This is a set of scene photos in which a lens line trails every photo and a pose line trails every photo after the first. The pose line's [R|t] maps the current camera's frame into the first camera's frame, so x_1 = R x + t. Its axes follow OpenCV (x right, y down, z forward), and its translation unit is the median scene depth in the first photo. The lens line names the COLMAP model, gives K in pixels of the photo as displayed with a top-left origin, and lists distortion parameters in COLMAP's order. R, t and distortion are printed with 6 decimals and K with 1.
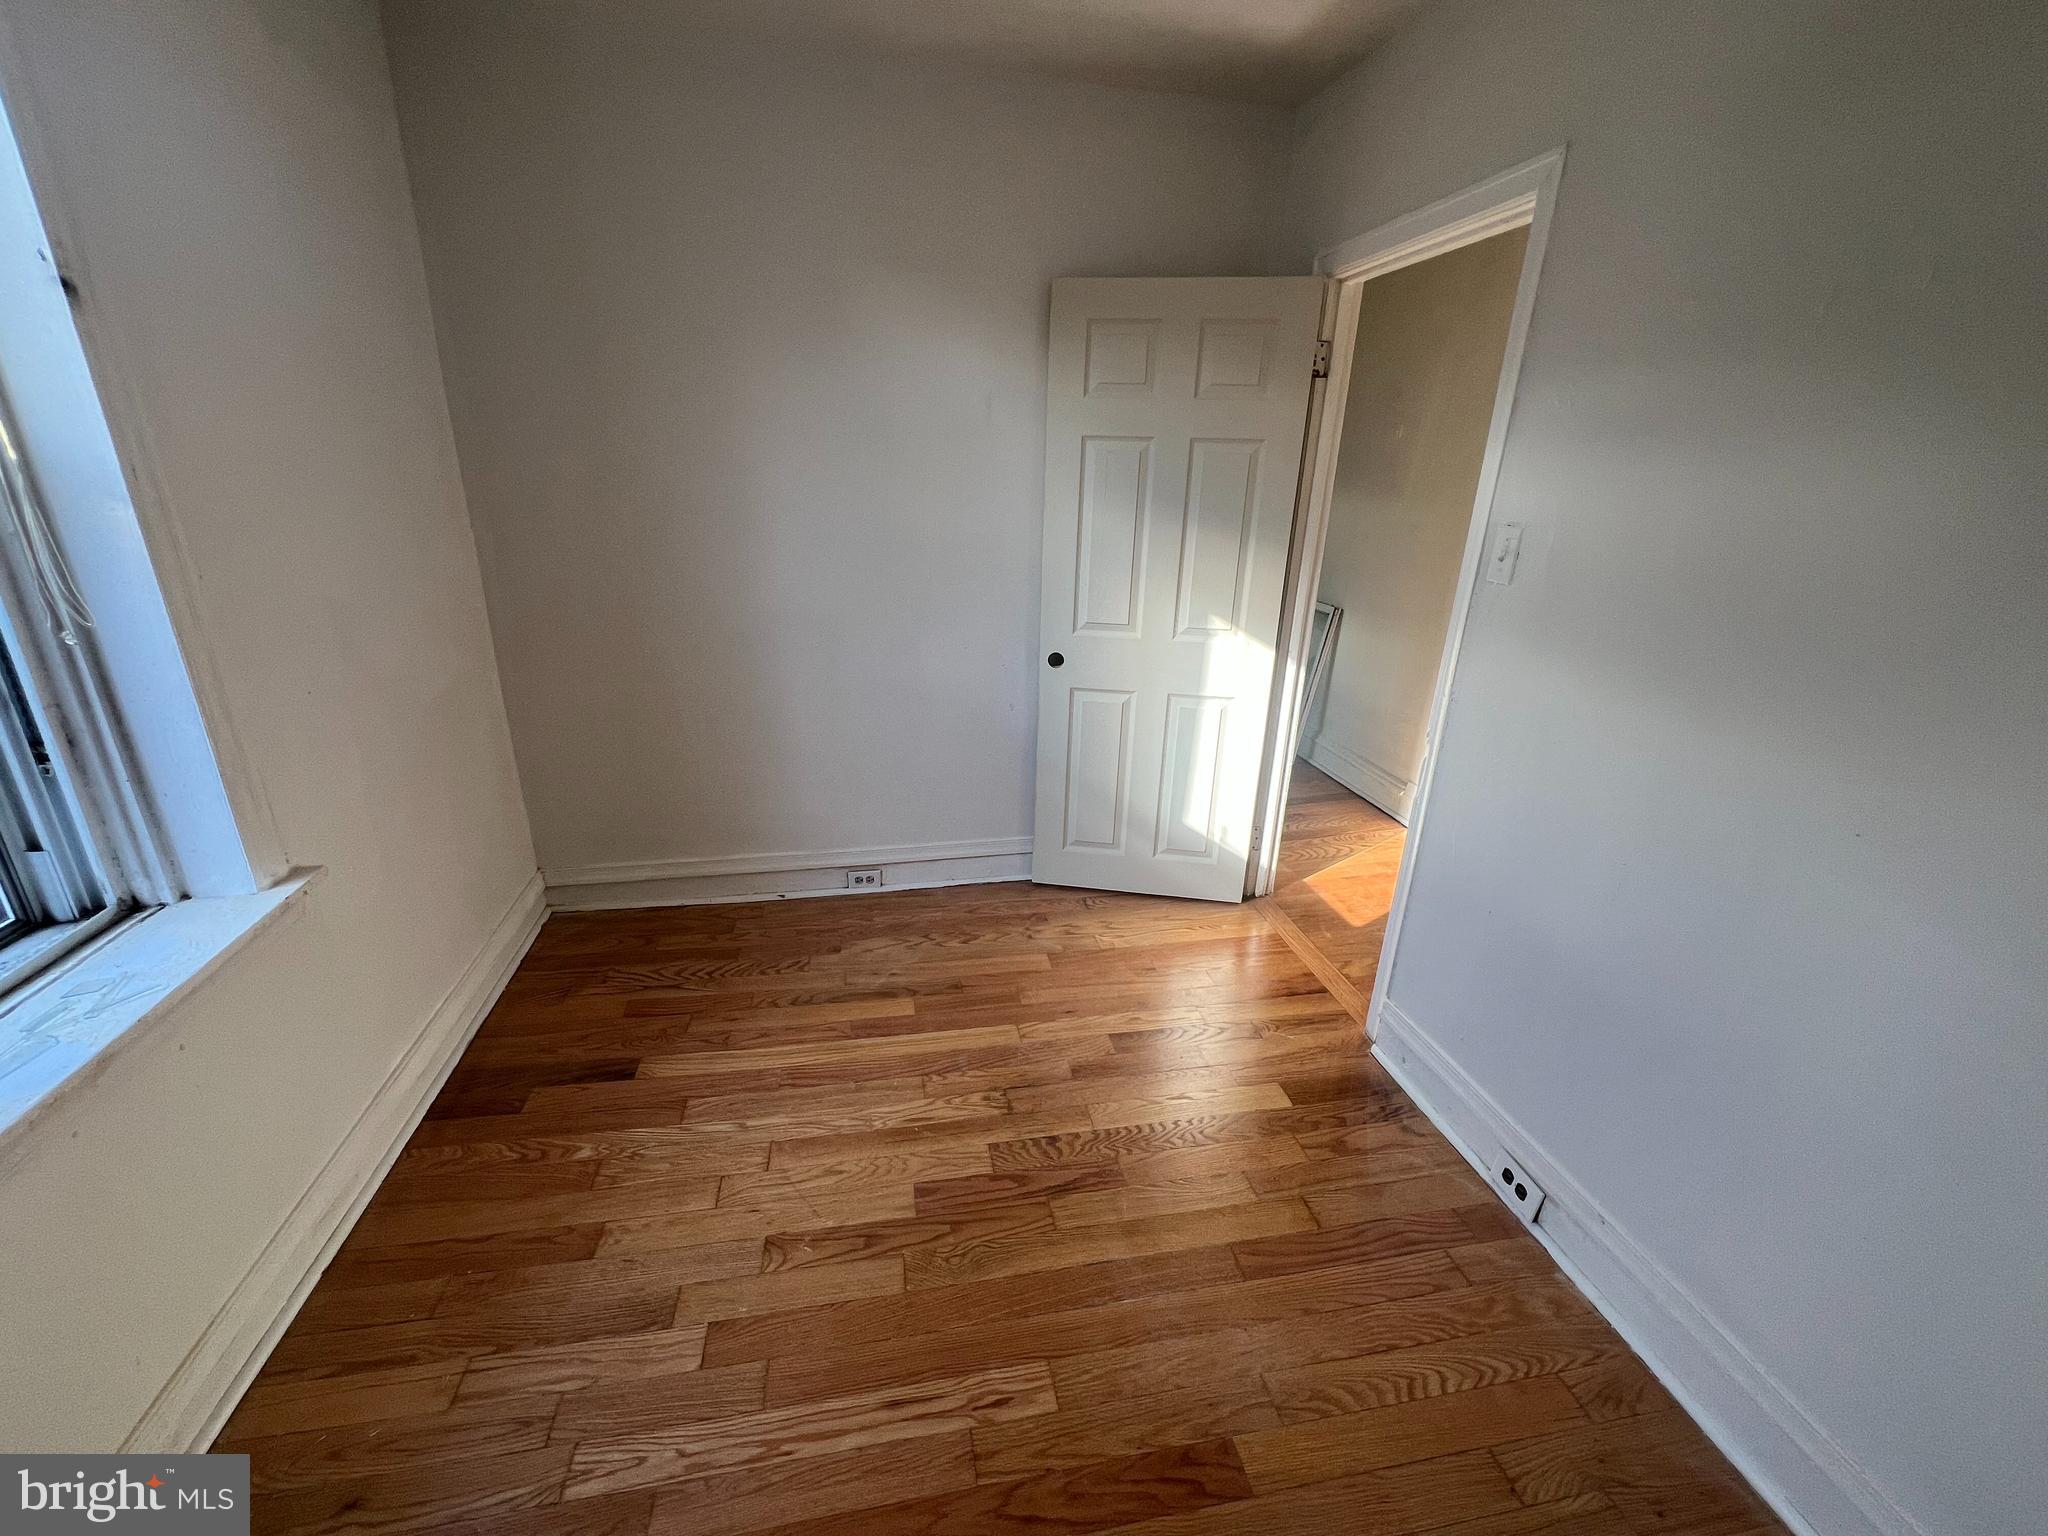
lens RADIAL K [[815.5, 0, 1020.0], [0, 815.5, 761.0], [0, 0, 1]] dist [-0.002223, 0.000647]
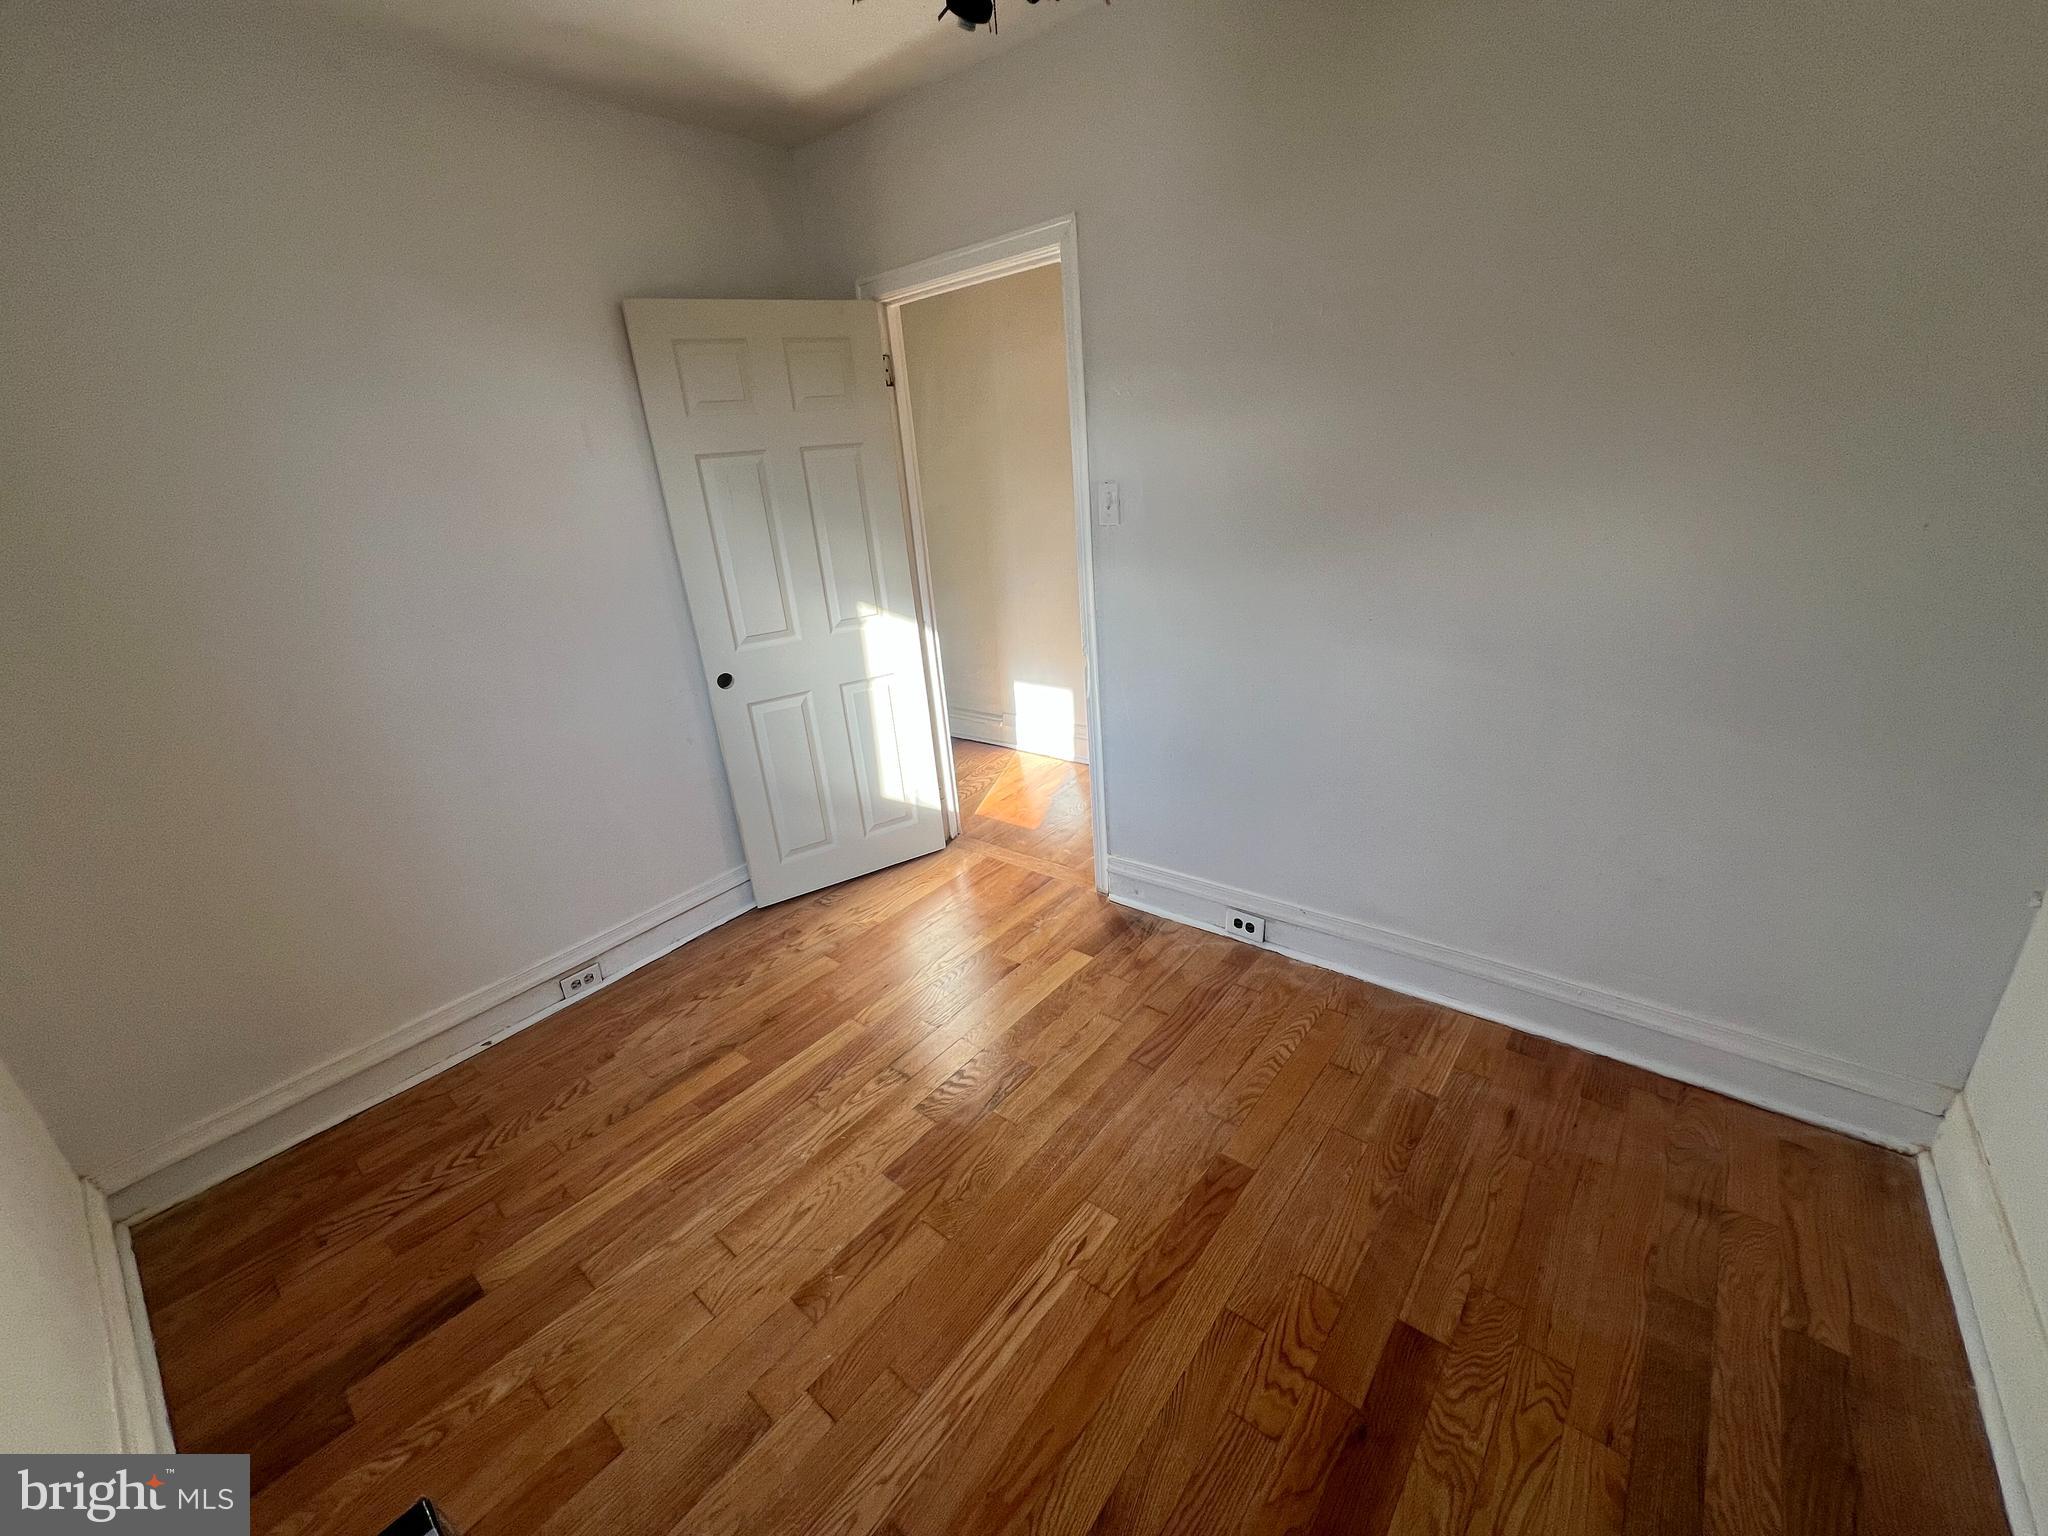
lens RADIAL K [[815.5, 0, 1020.0], [0, 815.5, 761.0], [0, 0, 1]] dist [-0.002223, 0.000647]
pose [[0.767454, -0.305324, 0.563730, -0.355100], [0.314301, 0.945577, 0.084253, -0.004072], [-0.558774, 0.112520, 0.821651, -0.001372]]
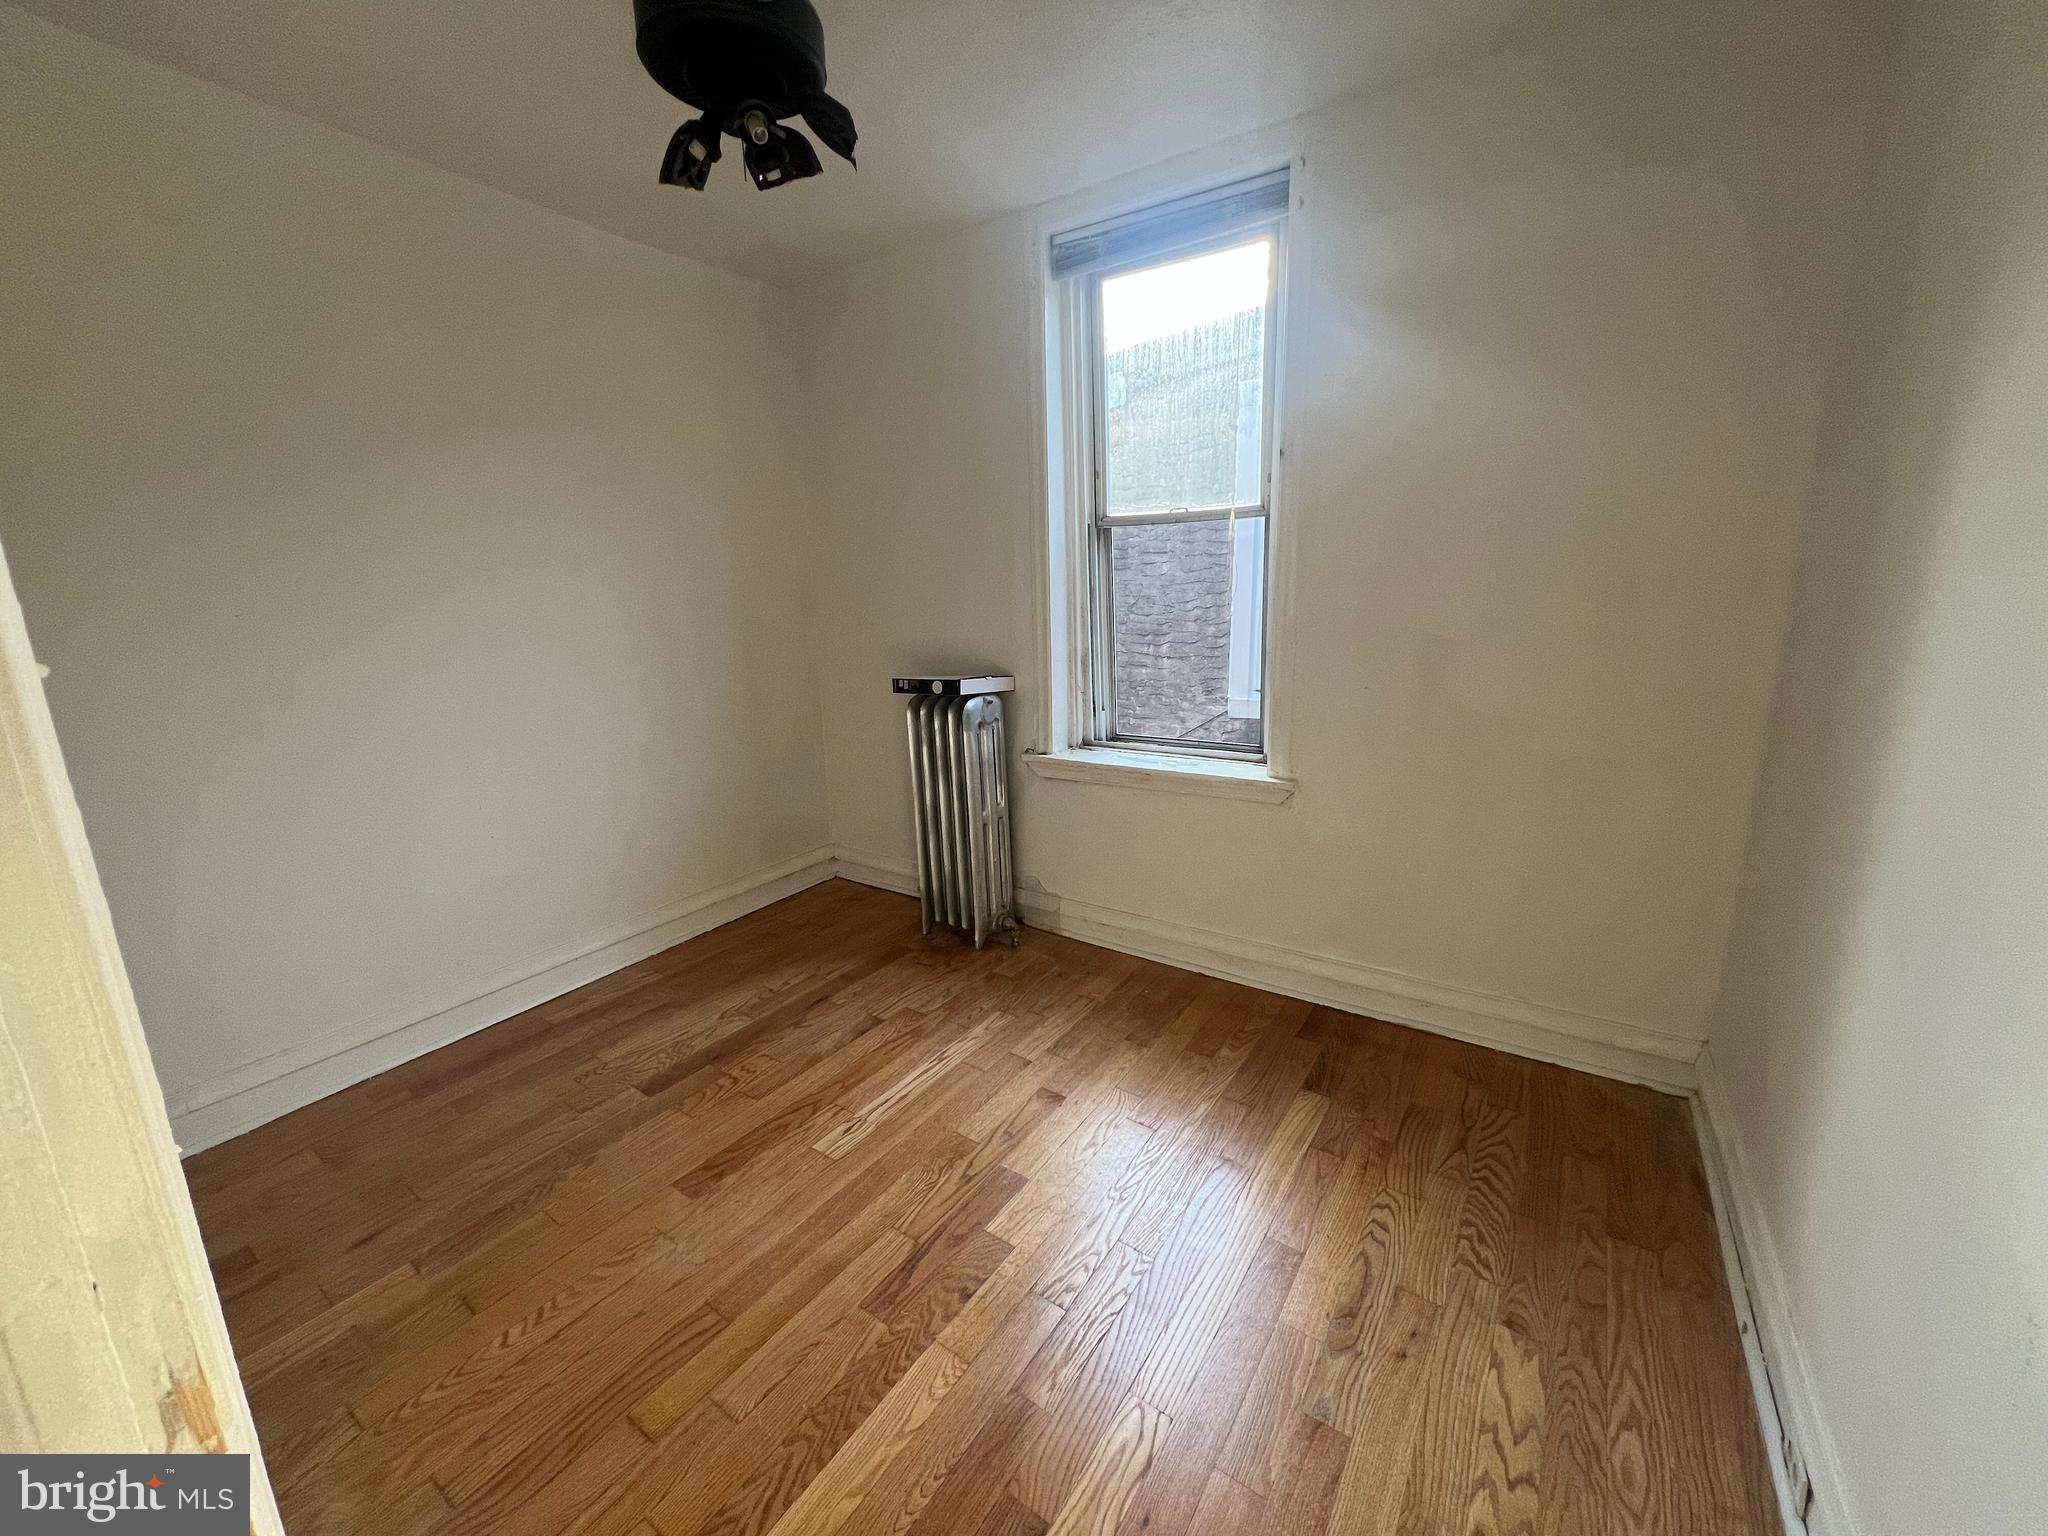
lens RADIAL K [[815.5, 0, 1020.0], [0, 815.5, 761.0], [0, 0, 1]] dist [-0.002223, 0.000647]
pose [[-0.707737, 0.145777, -0.691272, 0.449796], [-0.244936, 0.867159, 0.433639, -0.345470], [0.662657, 0.476220, -0.578014, 1.143798]]
